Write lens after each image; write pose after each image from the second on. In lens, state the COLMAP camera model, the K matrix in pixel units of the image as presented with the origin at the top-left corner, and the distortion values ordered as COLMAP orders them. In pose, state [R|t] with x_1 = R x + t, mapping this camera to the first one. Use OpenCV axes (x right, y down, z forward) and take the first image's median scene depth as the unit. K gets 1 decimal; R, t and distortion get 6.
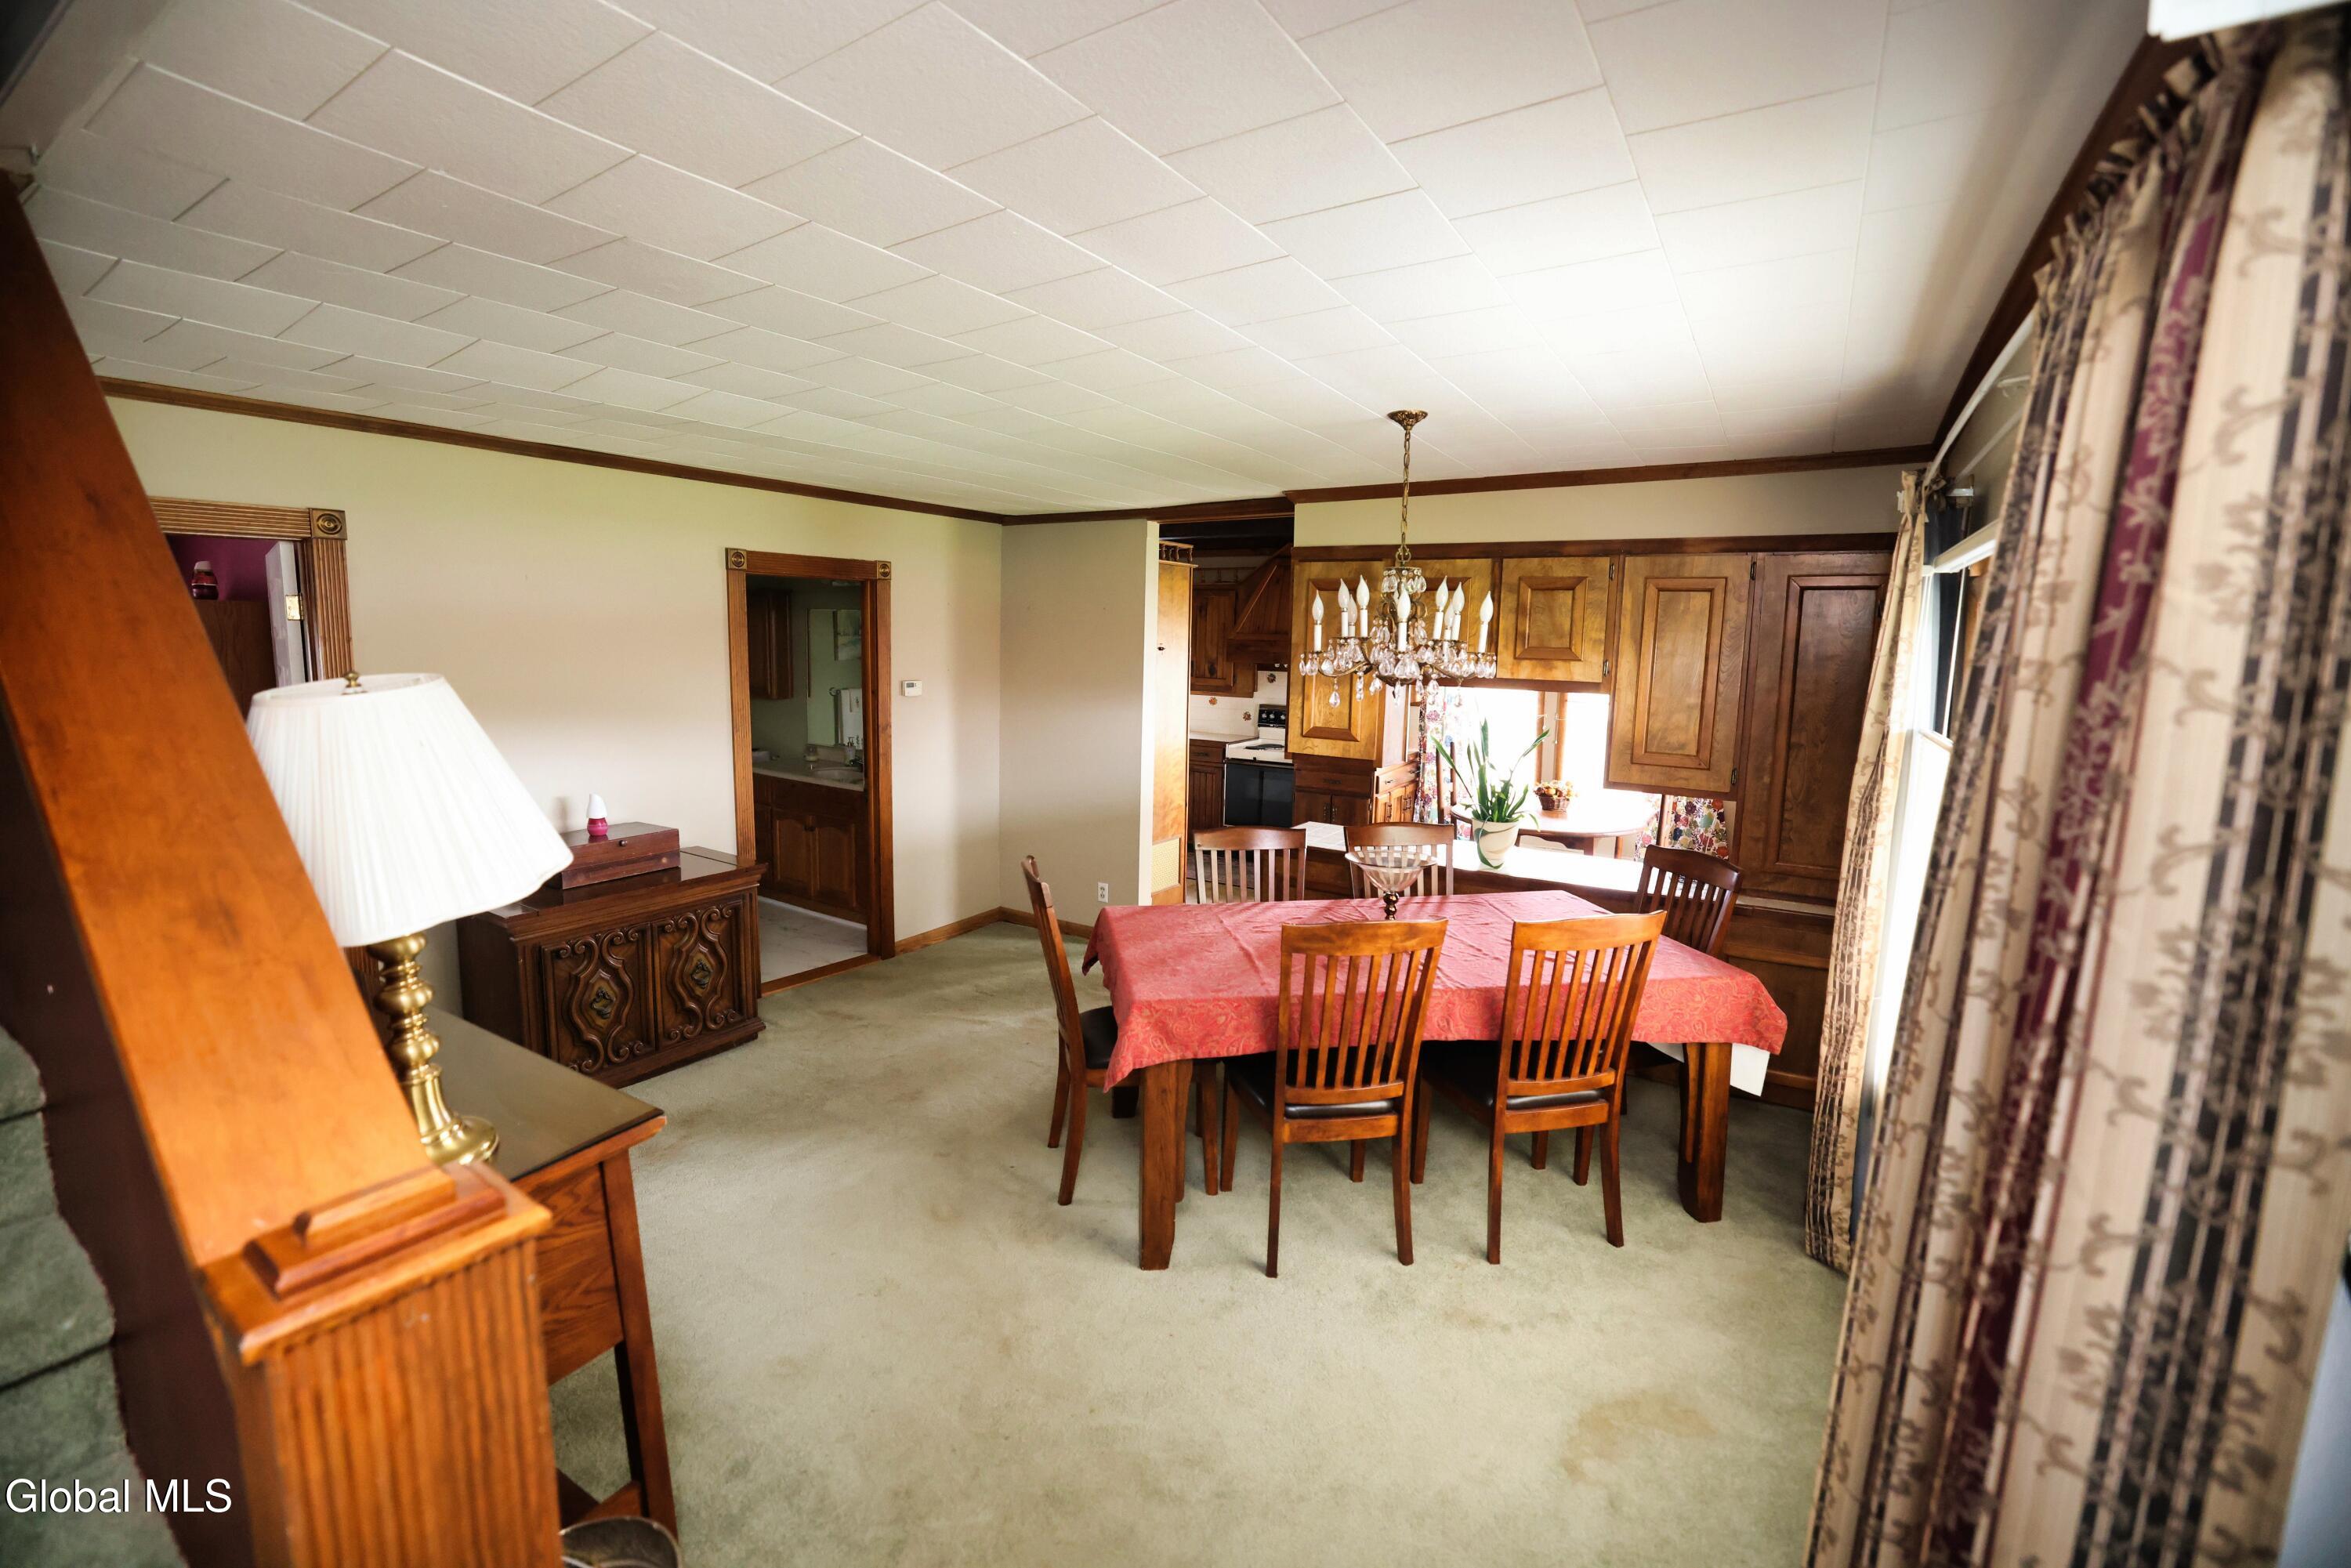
lens RADIAL K [[1001.7, 0, 1172.3], [0, 1001.7, 778.6], [0, 0, 1]] dist [-0.038043, 0.009153]
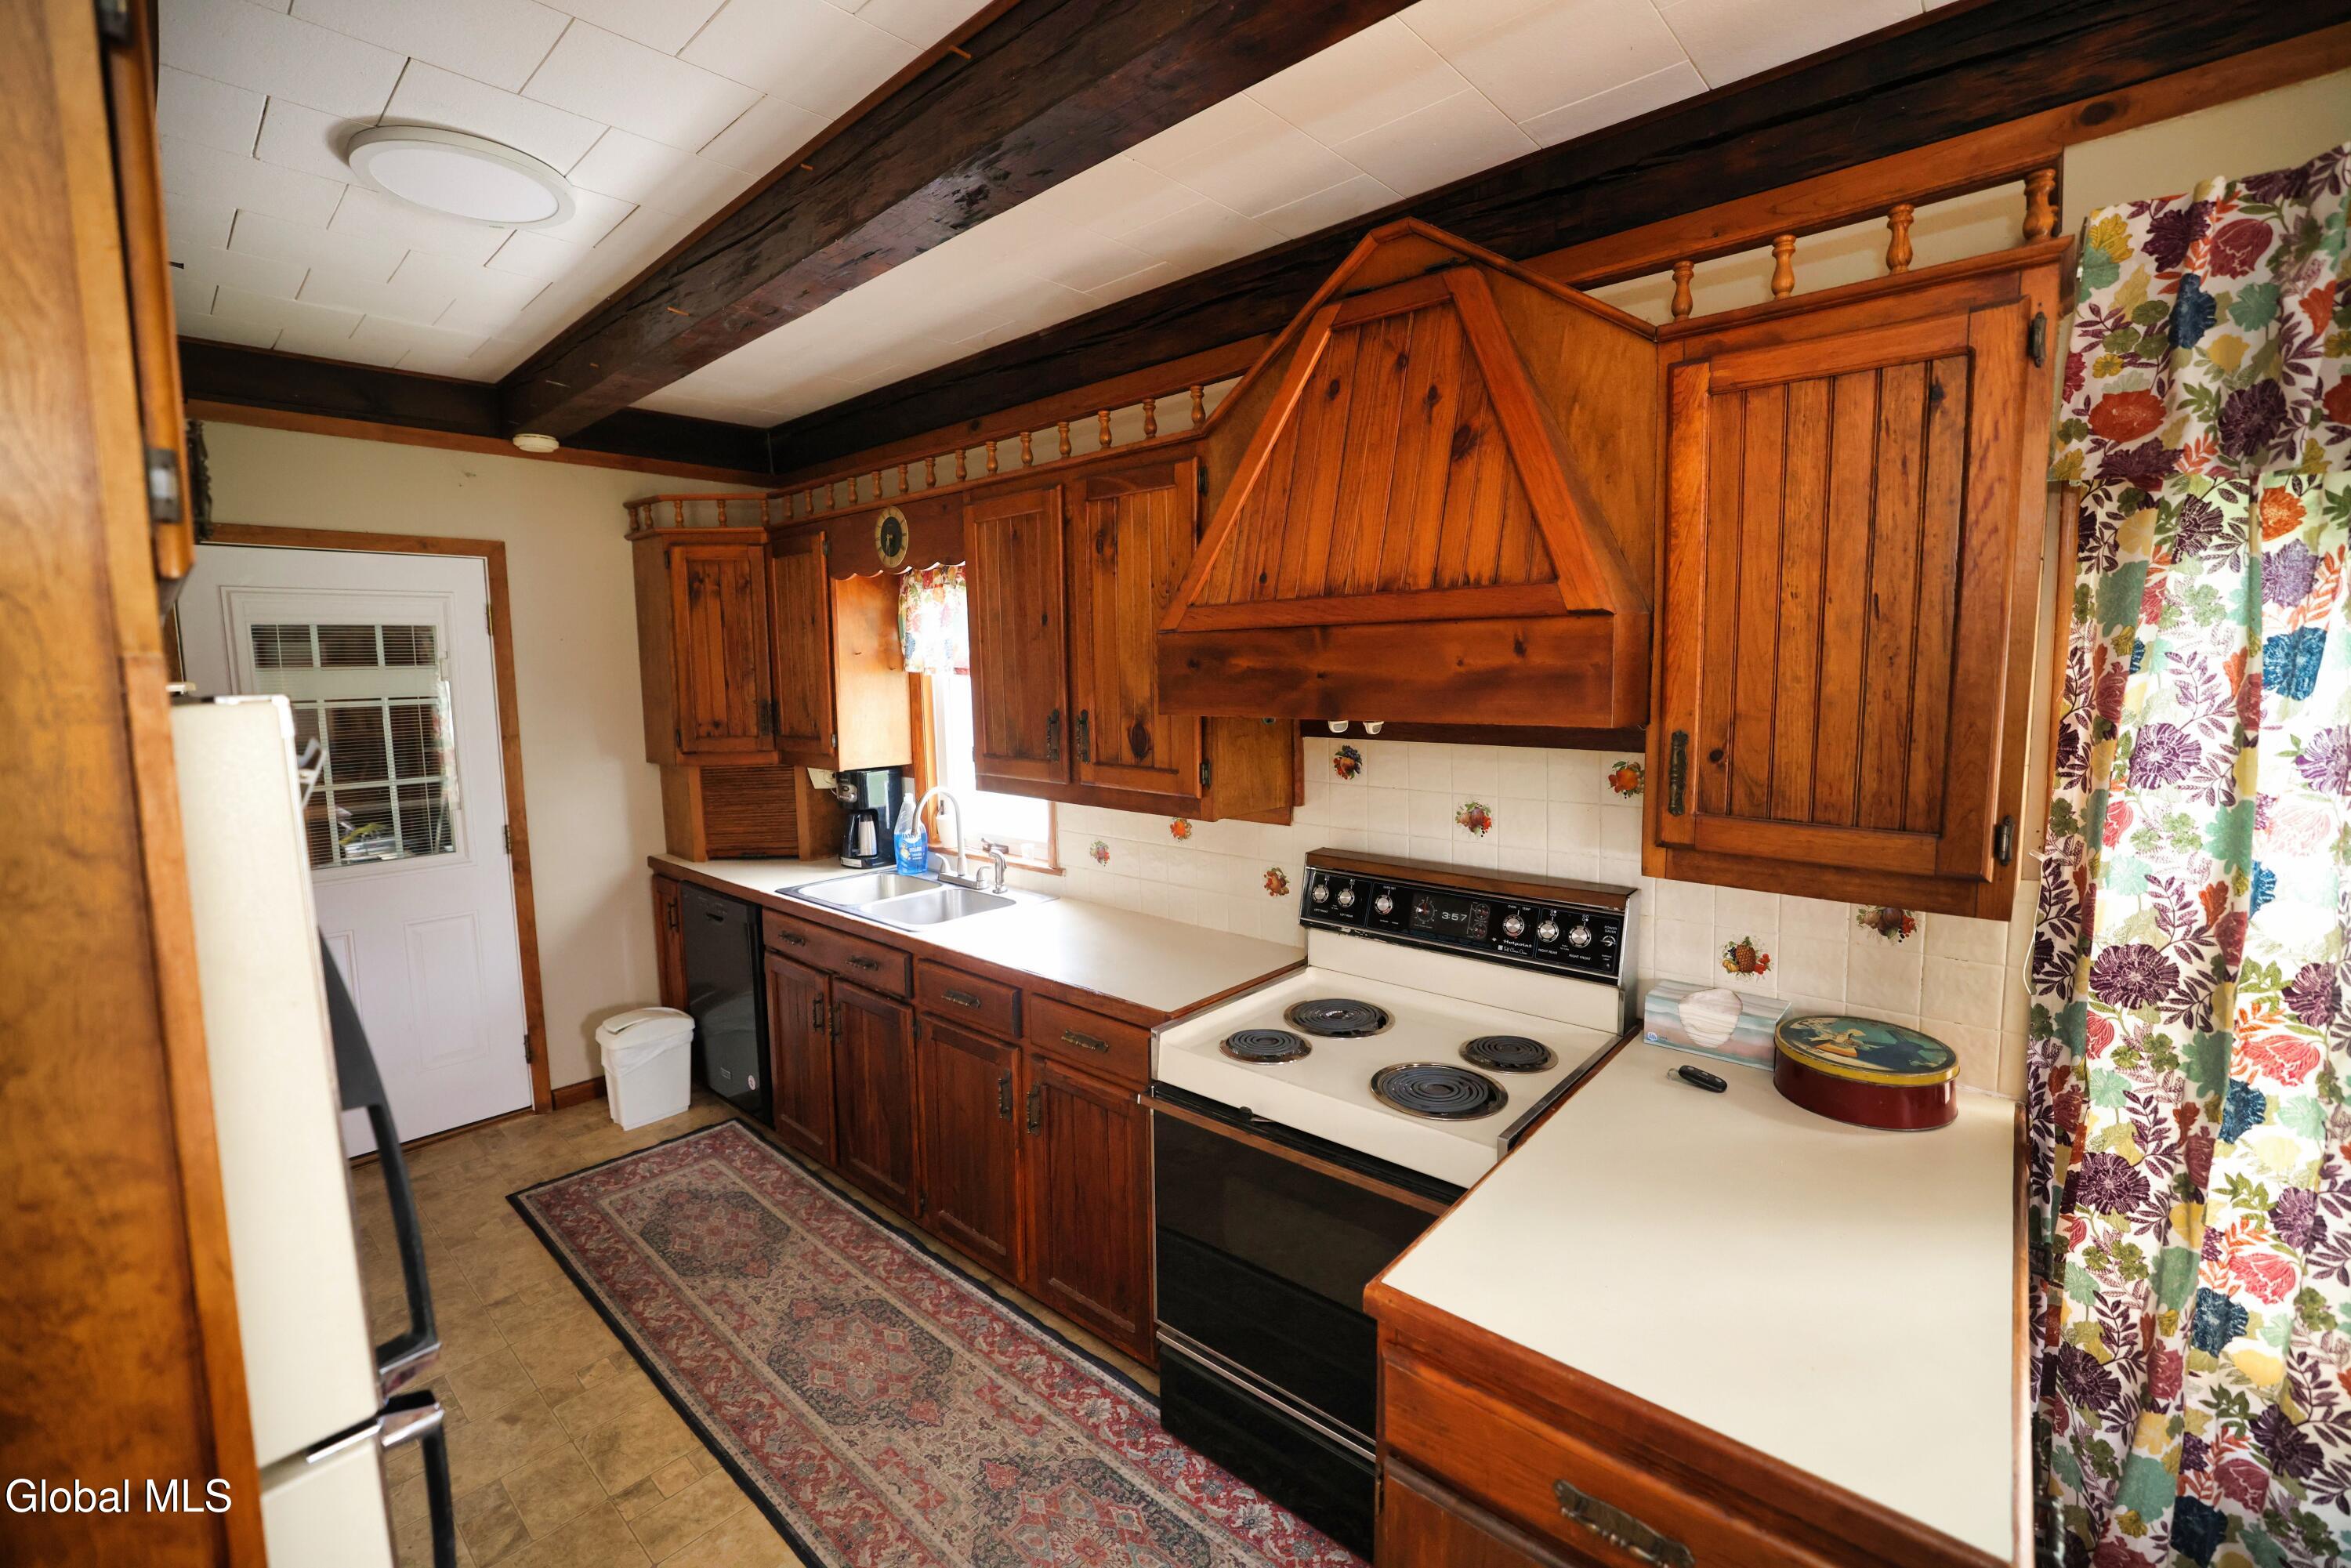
lens RADIAL K [[1001.7, 0, 1184.0], [0, 1001.7, 779.2], [0, 0, 1]] dist [-0.038043, 0.009153]
pose [[0.984784, -0.019774, -0.172654, 0.182794], [0.013324, 0.999172, -0.038438, -0.150240], [0.173271, 0.035553, 0.984232, 1.245462]]
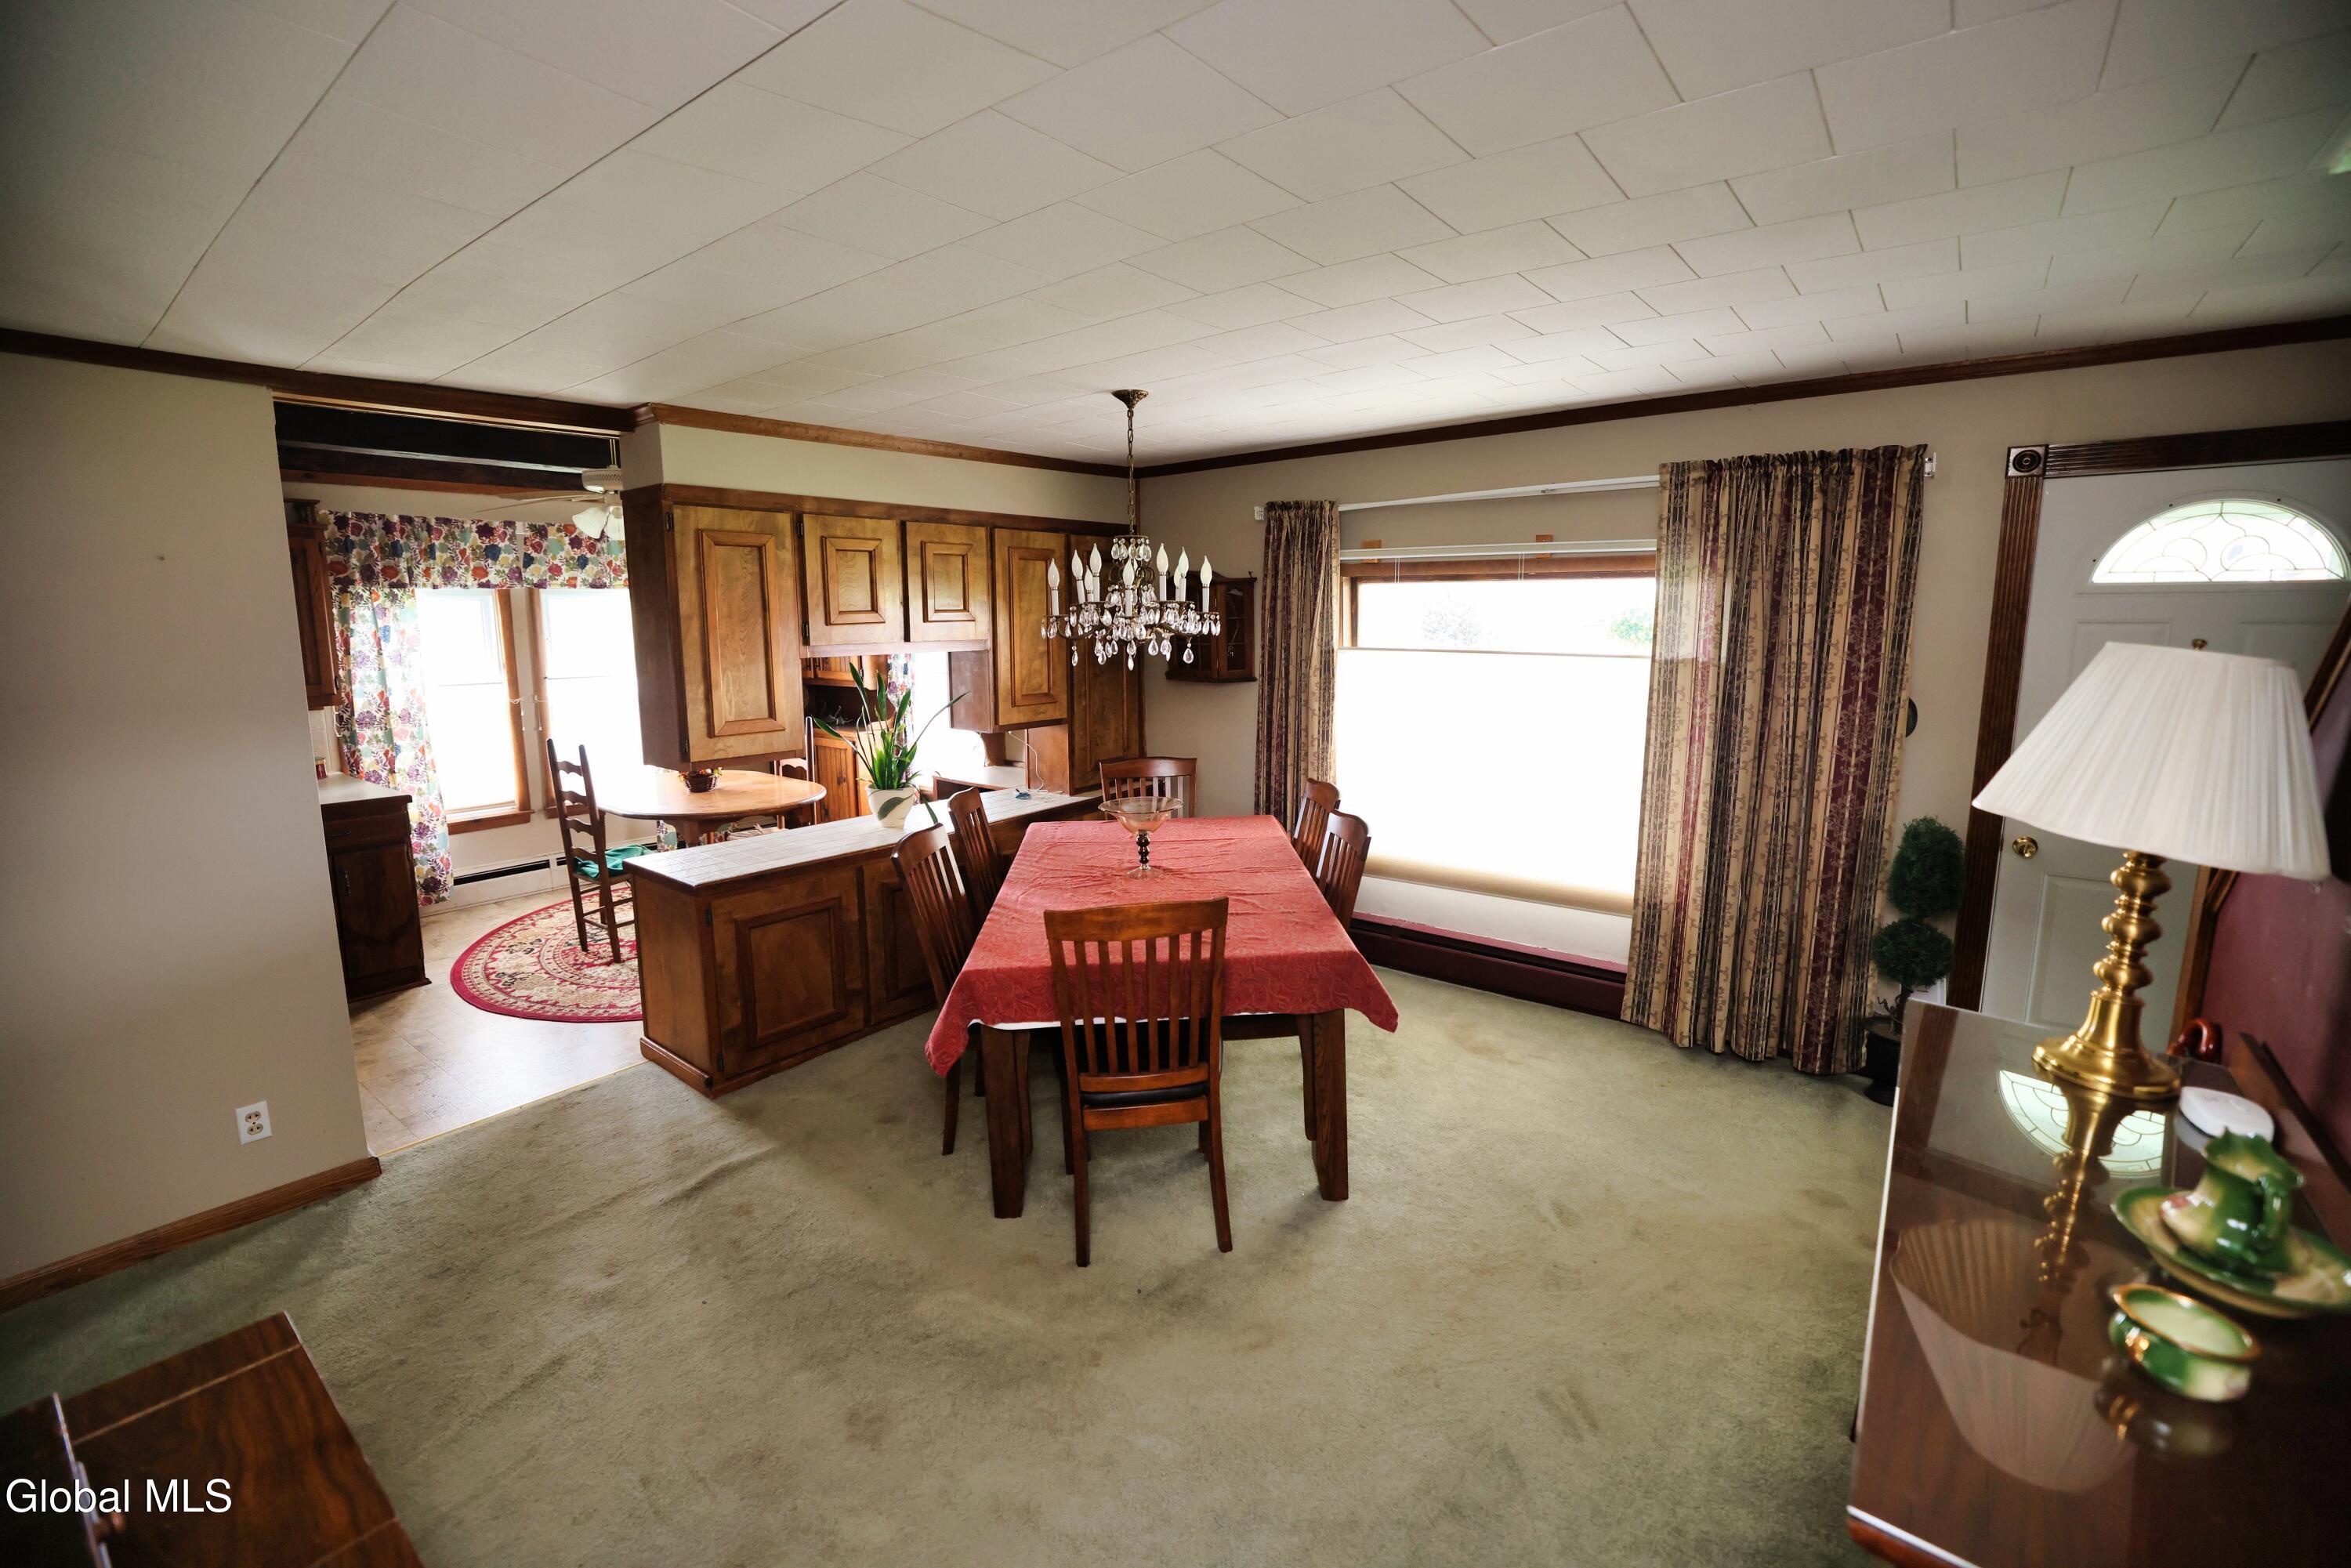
lens RADIAL K [[1001.7, 0, 1123.4], [0, 1001.7, 763.0], [0, 0, 1]] dist [-0.038043, 0.009153]
pose [[0.110131, -0.176041, 0.978203, -0.588442], [0.148033, 0.976118, 0.159000, -0.098946], [-0.982831, 0.127295, 0.133561, 0.606270]]
